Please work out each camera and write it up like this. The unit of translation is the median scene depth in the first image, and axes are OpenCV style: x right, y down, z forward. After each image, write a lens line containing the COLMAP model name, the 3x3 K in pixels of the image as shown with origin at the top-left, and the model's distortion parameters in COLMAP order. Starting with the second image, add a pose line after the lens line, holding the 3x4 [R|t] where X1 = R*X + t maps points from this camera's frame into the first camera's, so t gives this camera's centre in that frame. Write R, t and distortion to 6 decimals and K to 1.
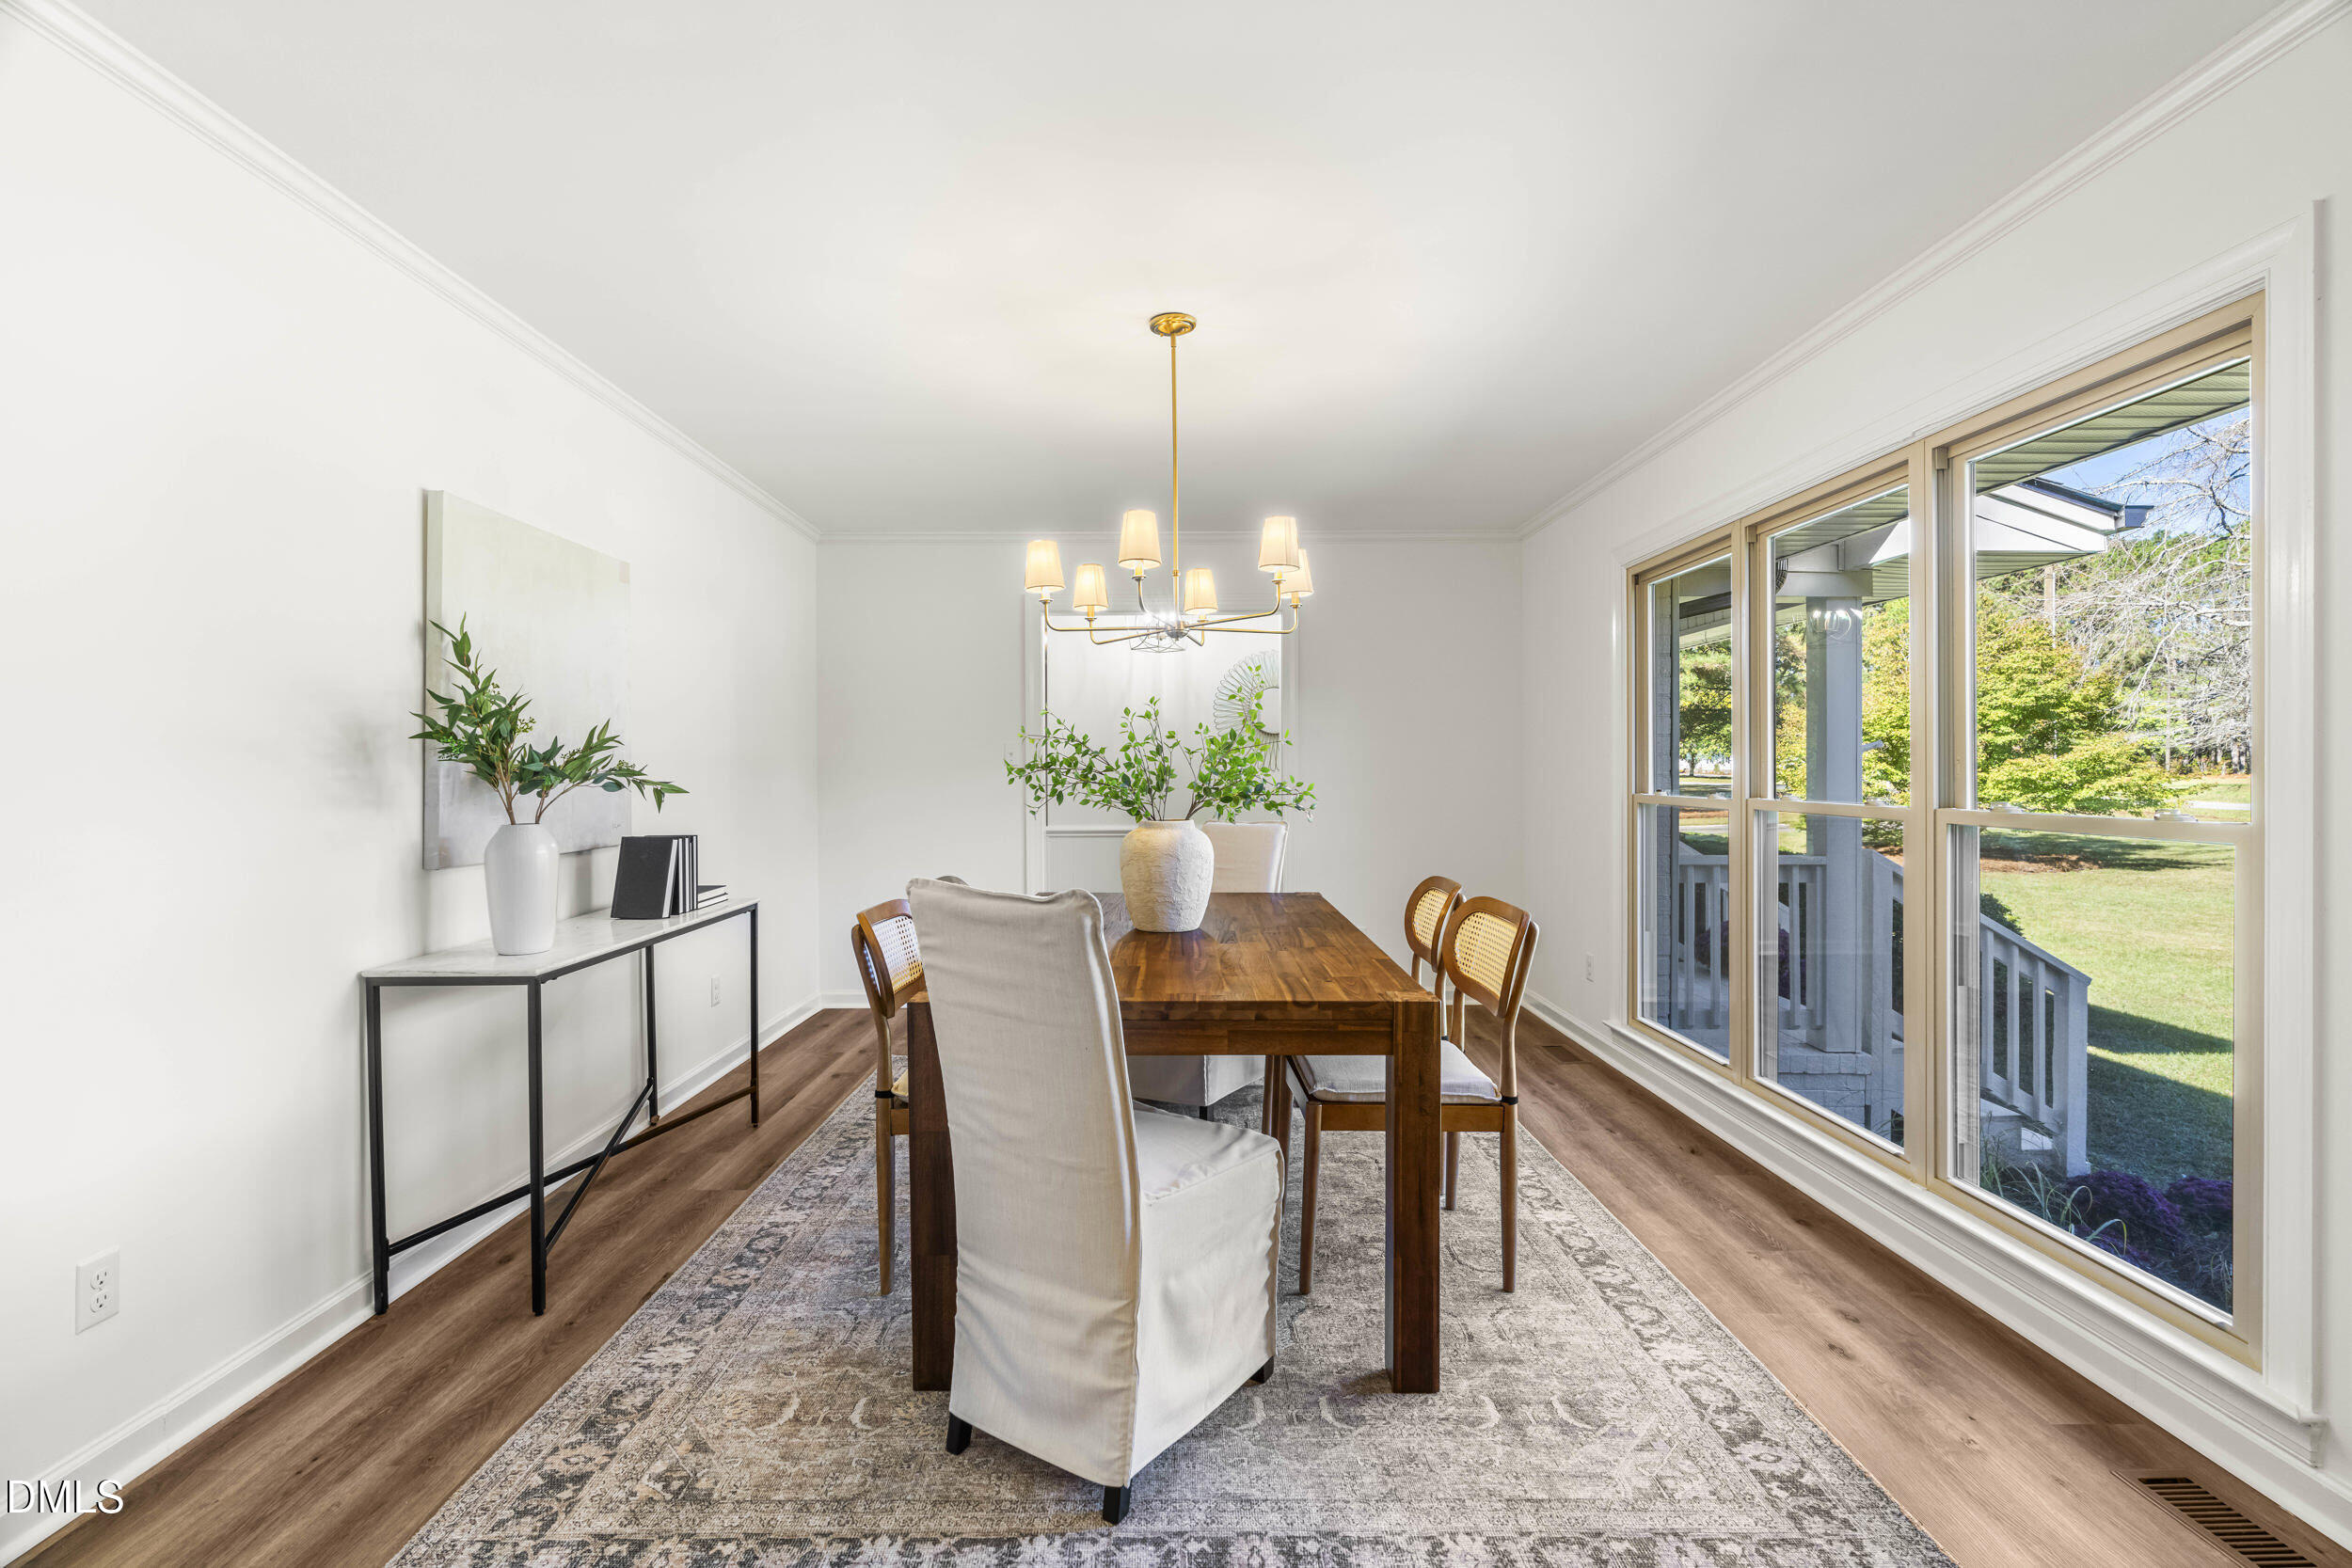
lens RADIAL K [[1048.0, 0, 1176.0], [0, 1048.0, 784.0], [0, 0, 1]] dist [-0.033936, -0.000157]
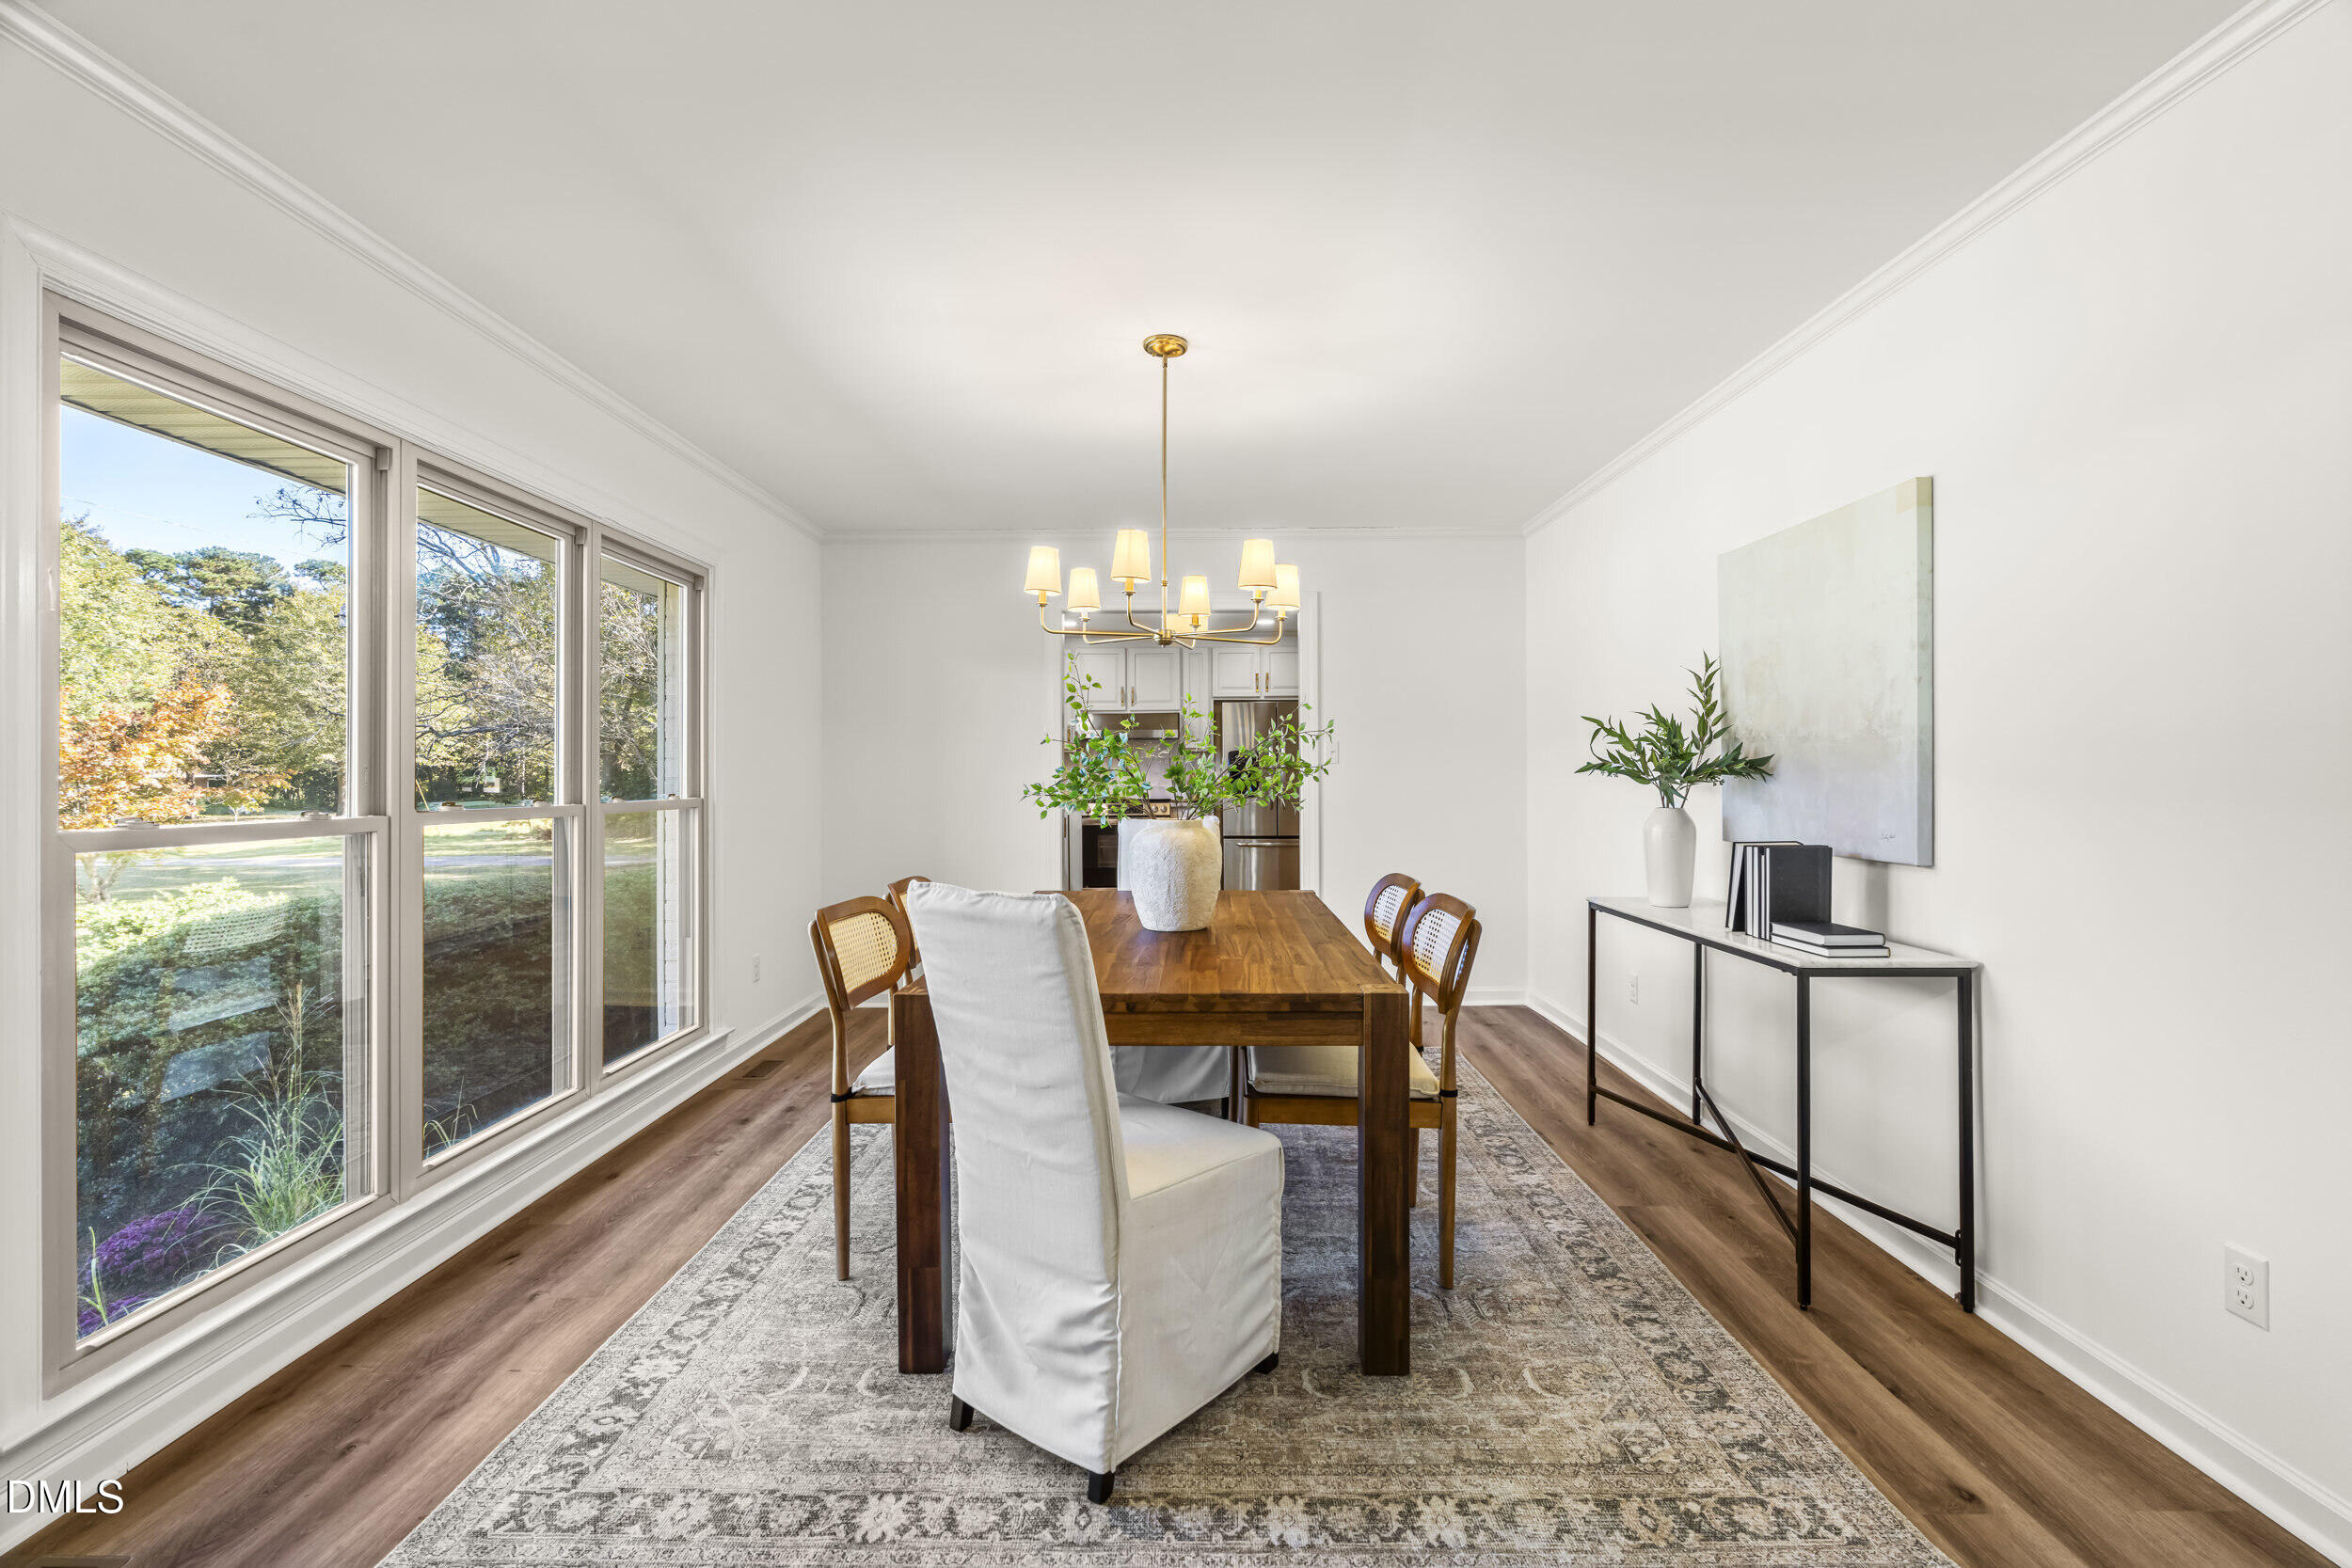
lens RADIAL K [[1048.0, 0, 1176.0], [0, 1048.0, 784.0], [0, 0, 1]] dist [-0.033936, -0.000157]
pose [[-0.999833, 0.007743, 0.016573, -0.026696], [0.008134, 0.999688, 0.023635, -0.023045], [-0.016385, 0.023765, -0.999583, 1.971950]]
